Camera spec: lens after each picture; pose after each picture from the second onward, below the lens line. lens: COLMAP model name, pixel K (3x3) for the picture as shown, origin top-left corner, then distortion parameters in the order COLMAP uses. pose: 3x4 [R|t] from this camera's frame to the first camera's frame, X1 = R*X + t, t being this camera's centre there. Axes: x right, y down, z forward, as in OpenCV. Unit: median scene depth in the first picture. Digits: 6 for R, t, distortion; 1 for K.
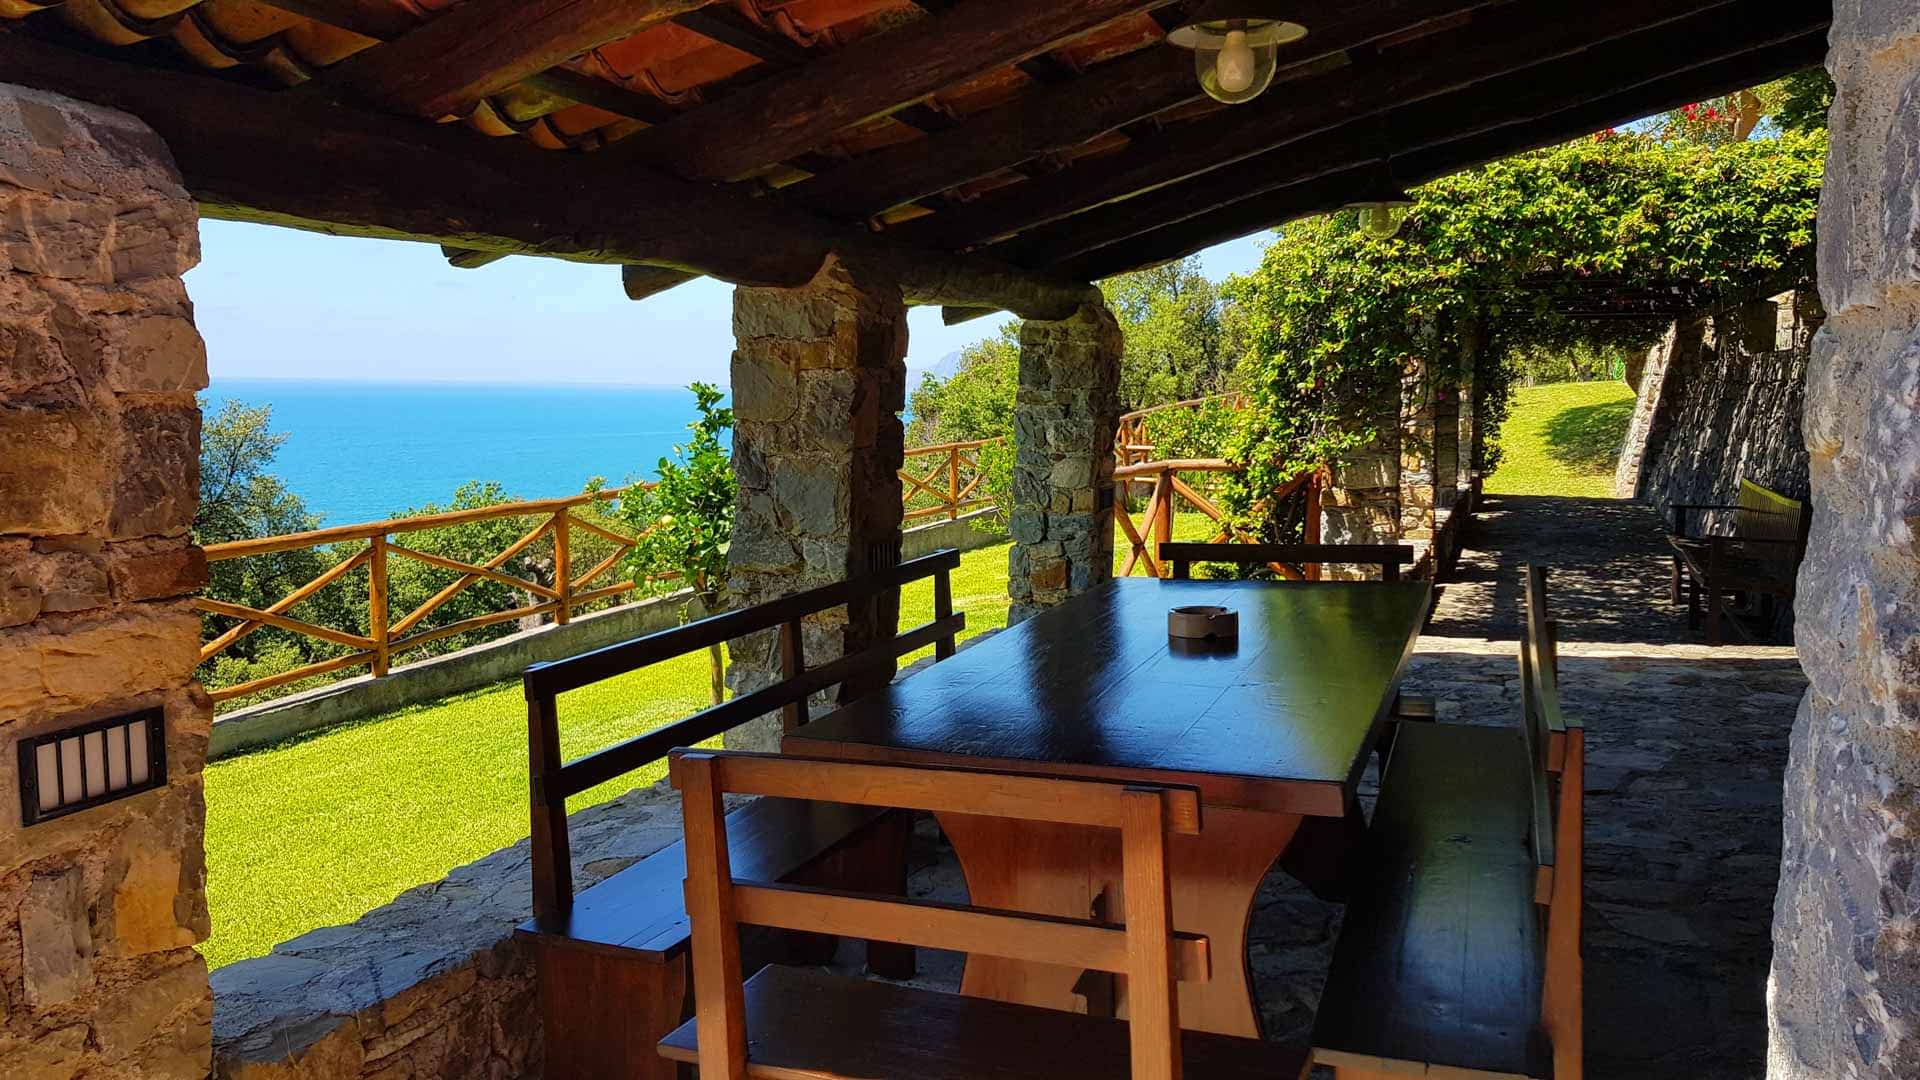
lens RADIAL K [[1418.9, 0, 1003.6], [0, 1418.9, 548.5], [0, 0, 1]] dist [0.062746, -0.001838]
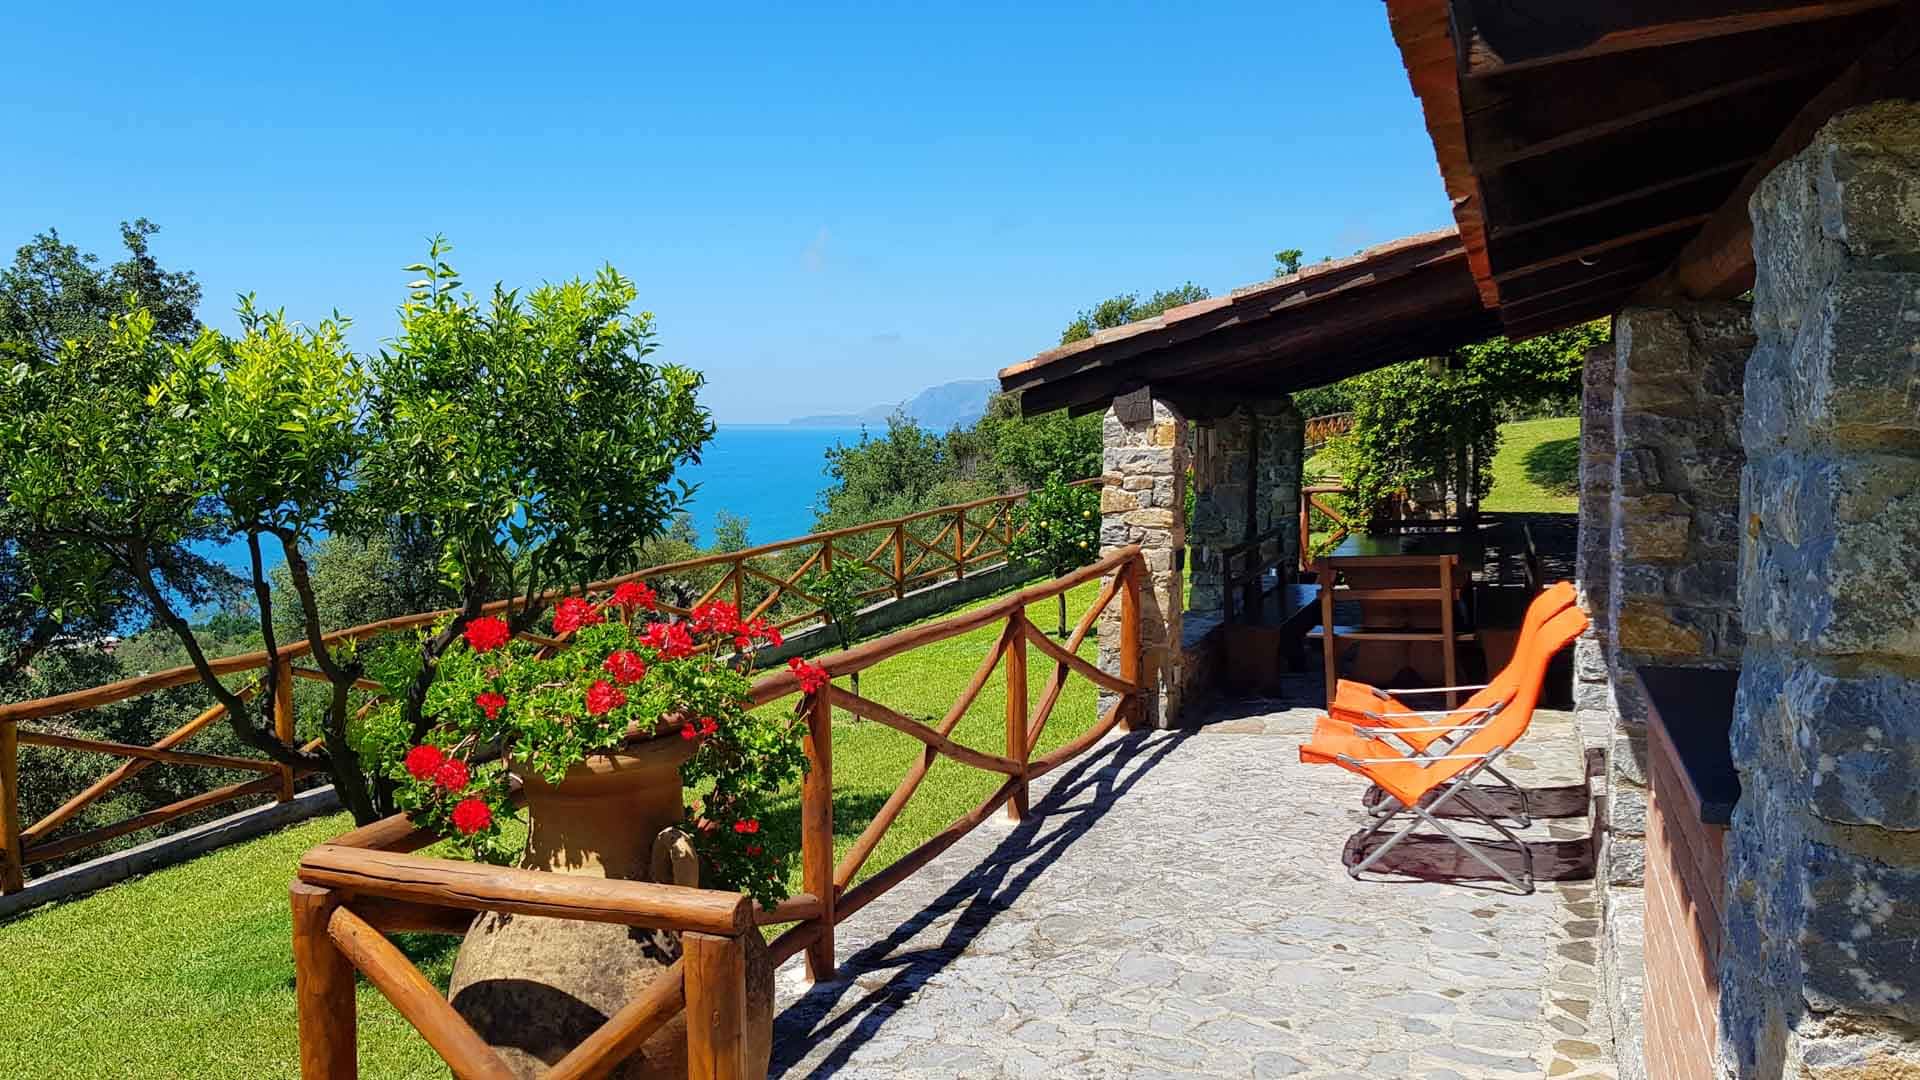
lens RADIAL K [[1433.4, 0, 960.0], [0, 1433.4, 540.0], [0, 0, 1]] dist [0.052261, -0.001226]
pose [[0.999835, -0.014401, -0.011114, -0.308143], [0.014057, 0.999437, -0.030454, 0.052539], [0.011547, 0.030292, 0.999474, -0.794851]]
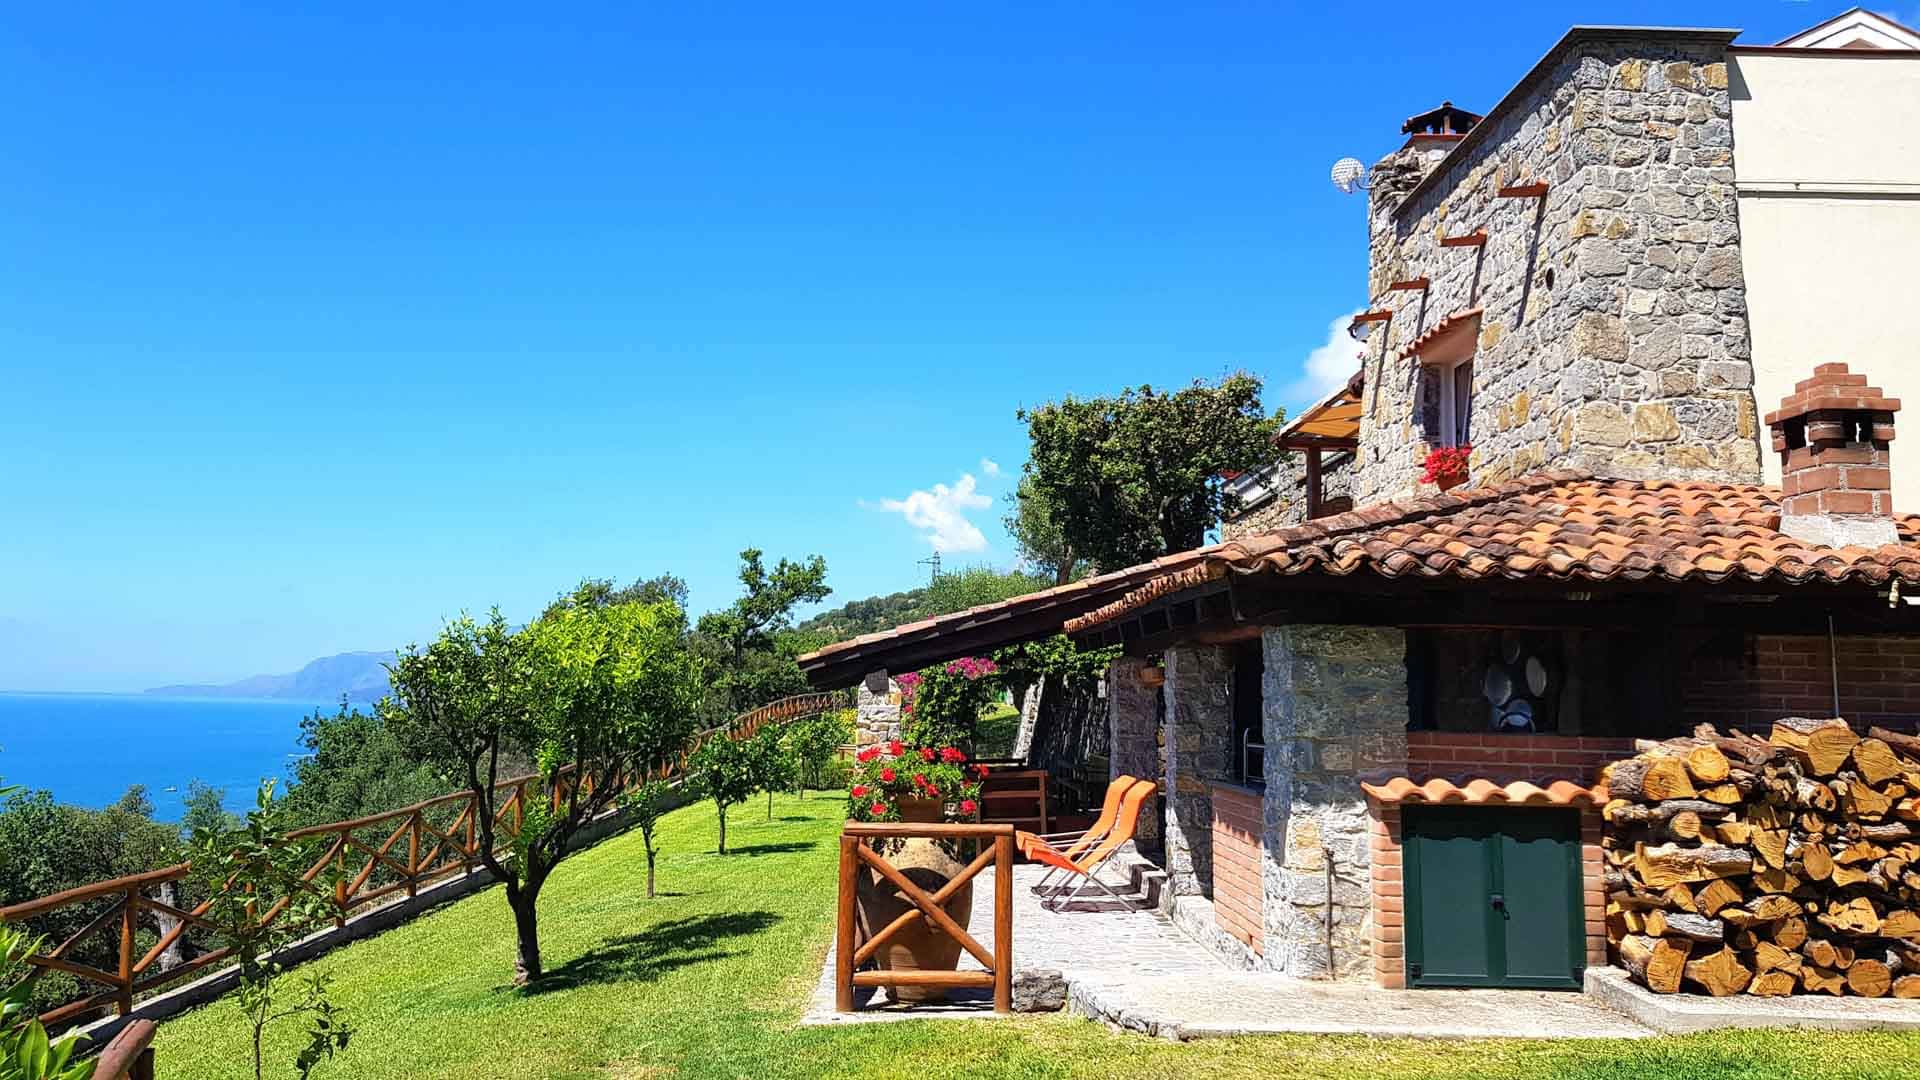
lens RADIAL K [[1433.4, 0, 960.0], [0, 1433.4, 540.0], [0, 0, 1]] dist [0.052261, -0.001226]
pose [[0.920777, 0.051565, 0.386666, -0.777288], [0.034876, 0.976373, -0.213259, 0.133504], [-0.388527, 0.209849, 0.897223, -1.398149]]
